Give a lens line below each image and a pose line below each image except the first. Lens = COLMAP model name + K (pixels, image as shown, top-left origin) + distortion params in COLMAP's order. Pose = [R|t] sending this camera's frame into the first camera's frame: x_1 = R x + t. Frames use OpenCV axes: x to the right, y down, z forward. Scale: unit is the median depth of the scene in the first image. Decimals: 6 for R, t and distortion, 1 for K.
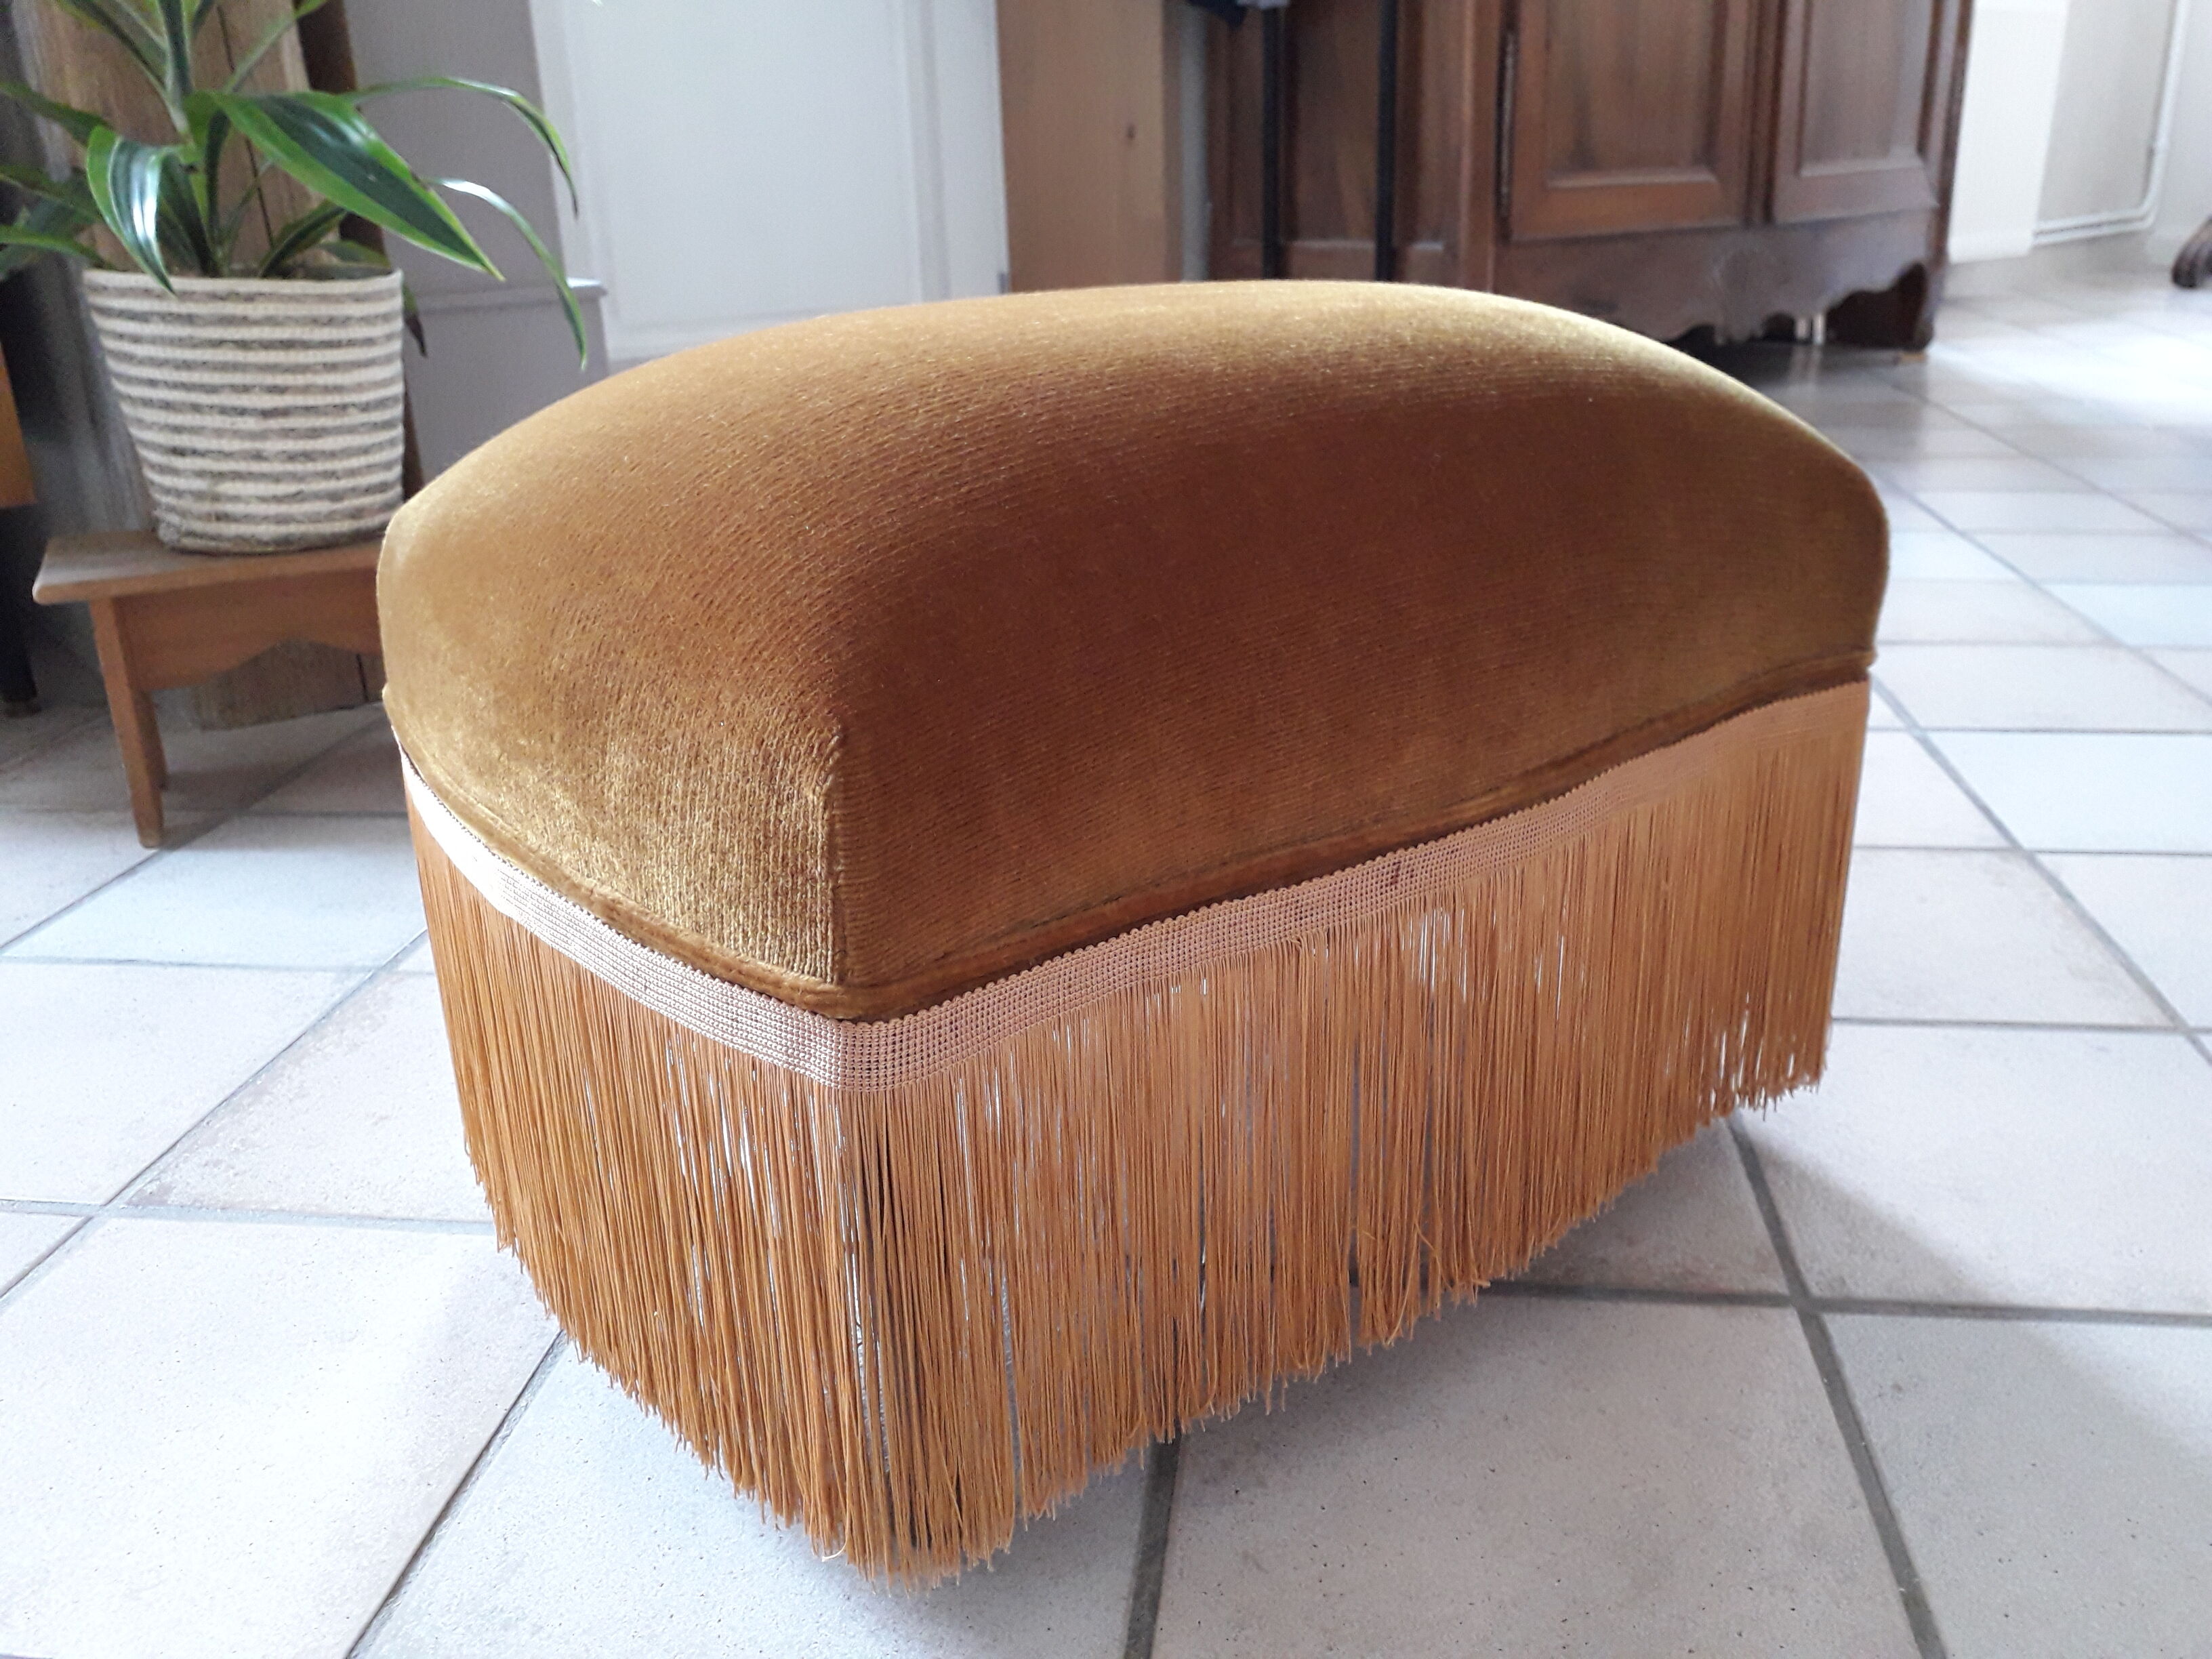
lens RADIAL K [[1795.2, 0, 1106.0], [0, 1795.2, 829.5], [0, 0, 1]] dist [-0.019134, 0.003762]
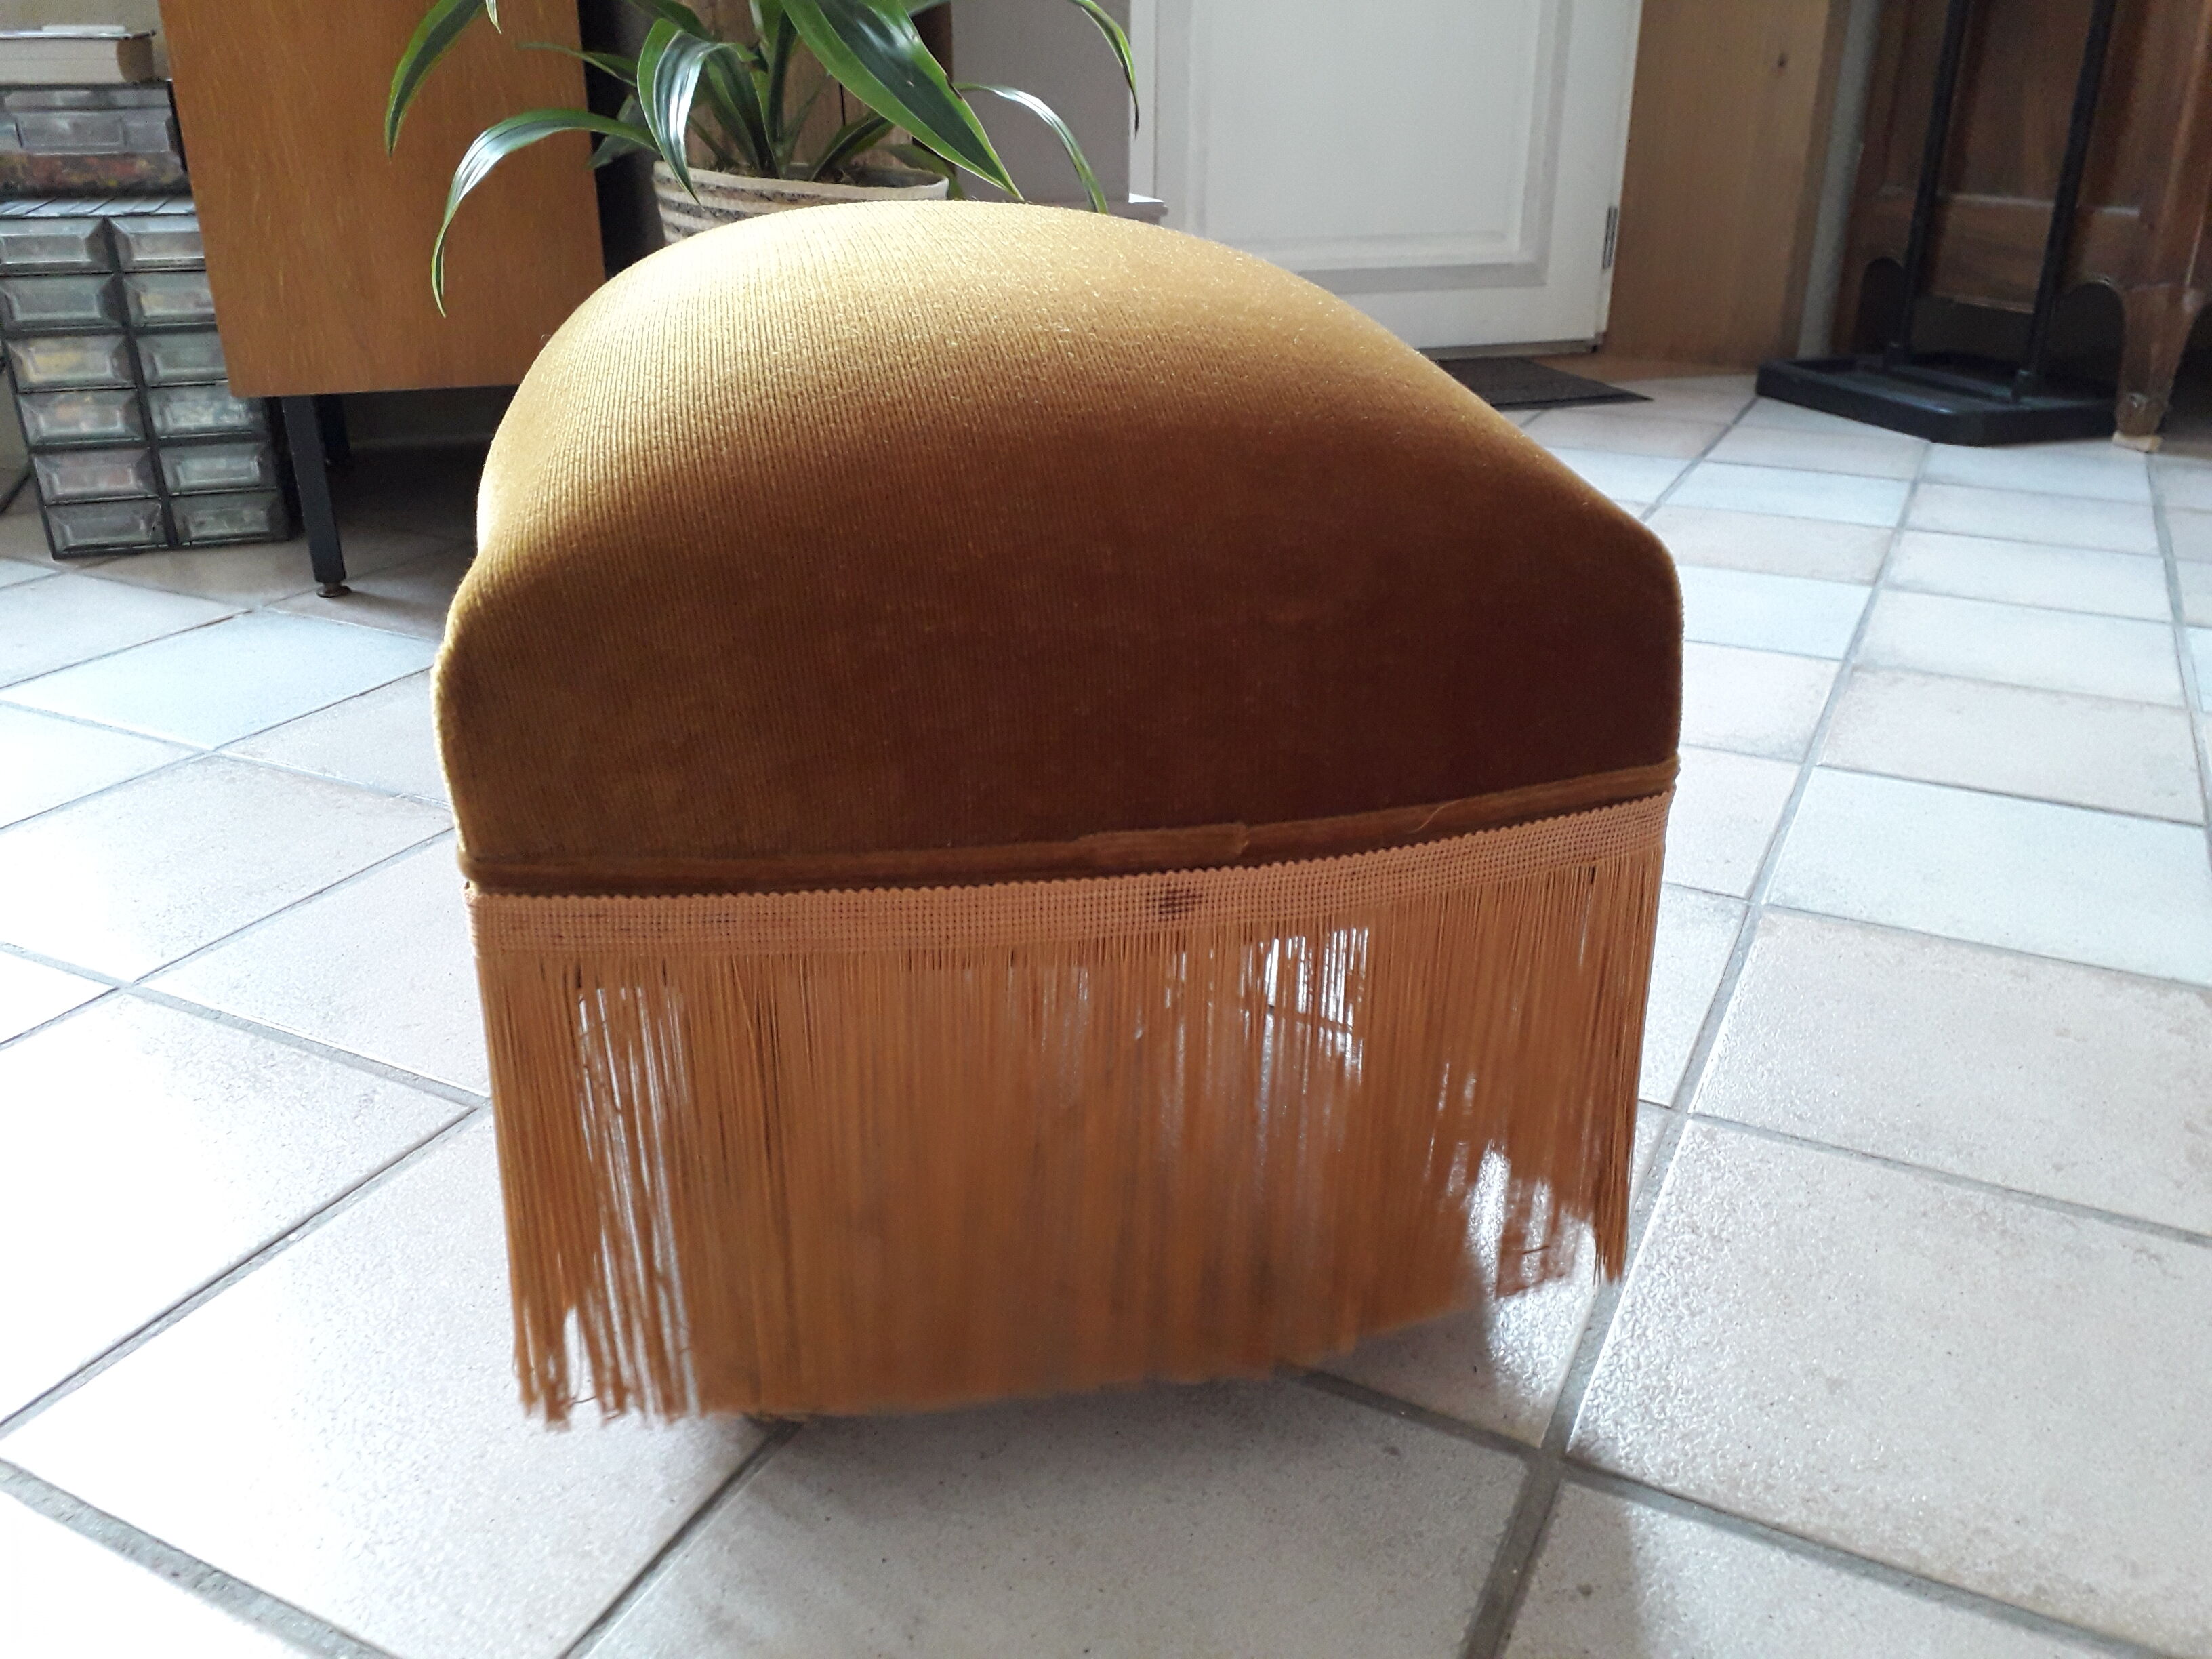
lens RADIAL K [[1767.2, 0, 1106.0], [0, 1767.2, 829.5], [0, 0, 1]] dist [-0.007031, 0.001235]
pose [[0.943903, 0.164716, -0.286208, 0.025120], [-0.150870, 0.986077, 0.069937, -0.042655], [0.293742, -0.022834, 0.955612, 0.093406]]
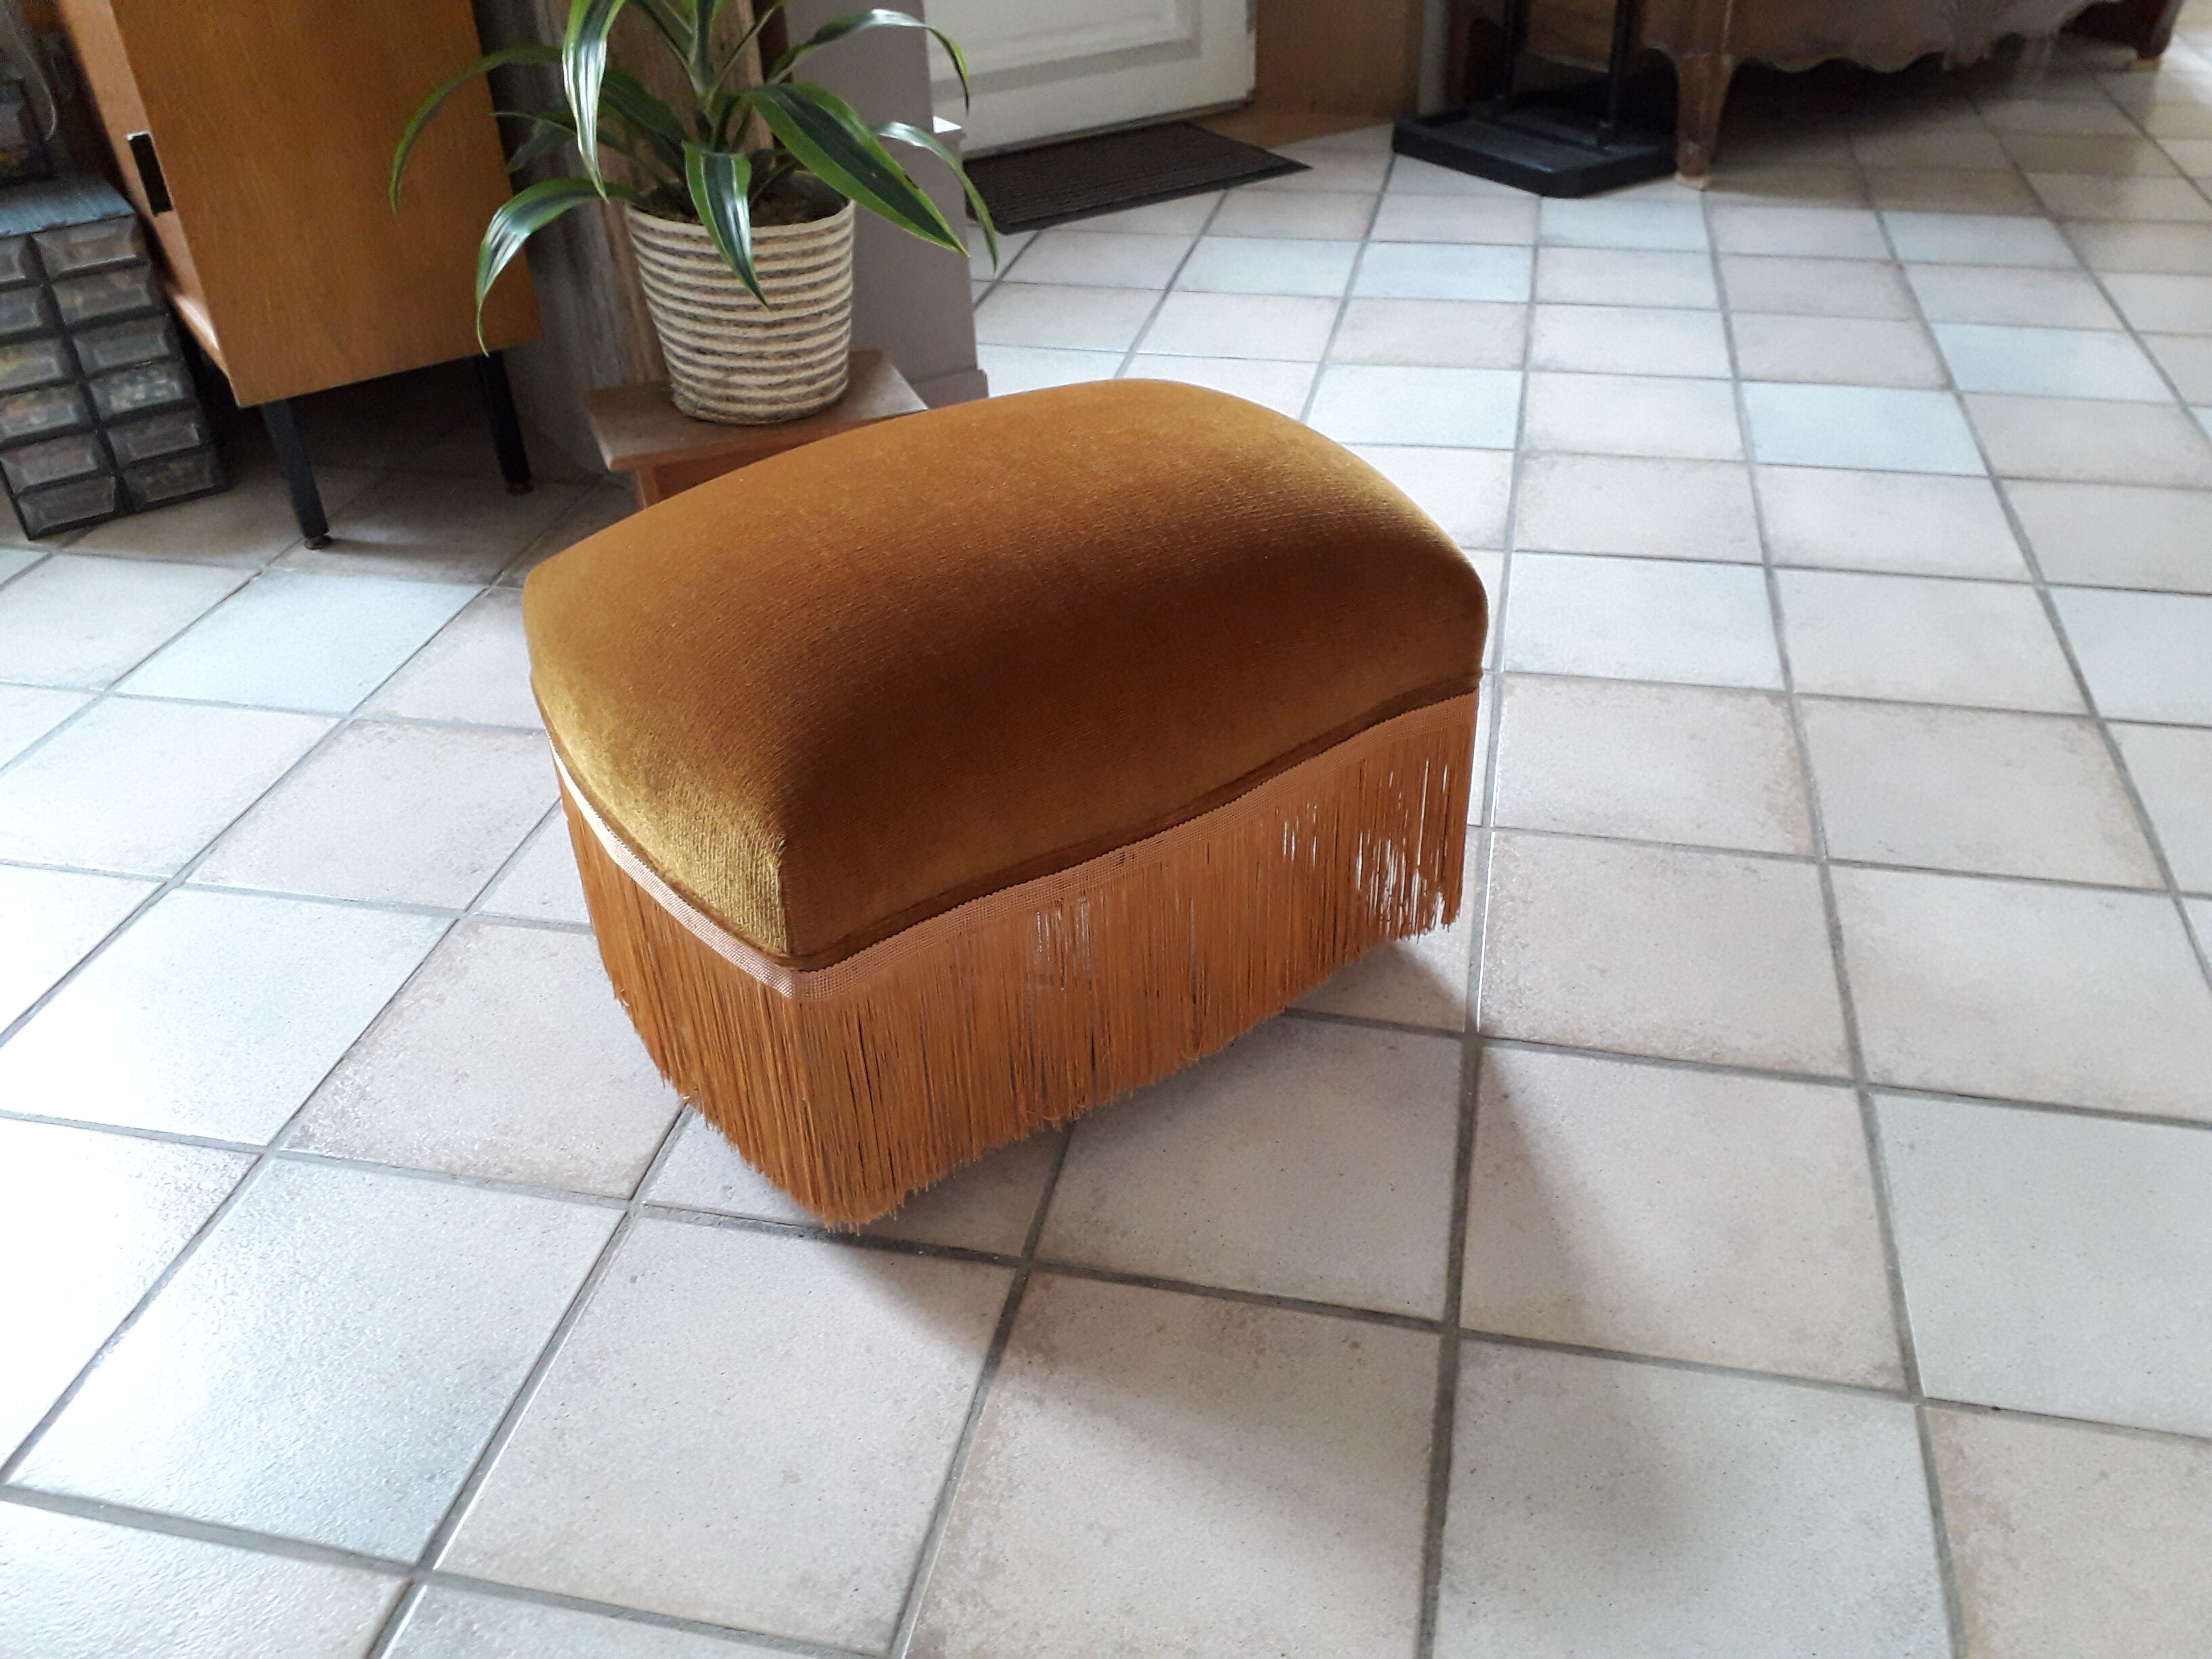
lens RADIAL K [[1722.7, 0, 1106.0], [0, 1722.7, 829.5], [0, 0, 1]] dist [0.083820, -0.177249]
pose [[0.995612, 0.049975, -0.079109, -0.098209], [-0.029918, 0.971069, 0.236917, -0.175832], [0.088660, -0.233510, 0.968304, -0.293802]]
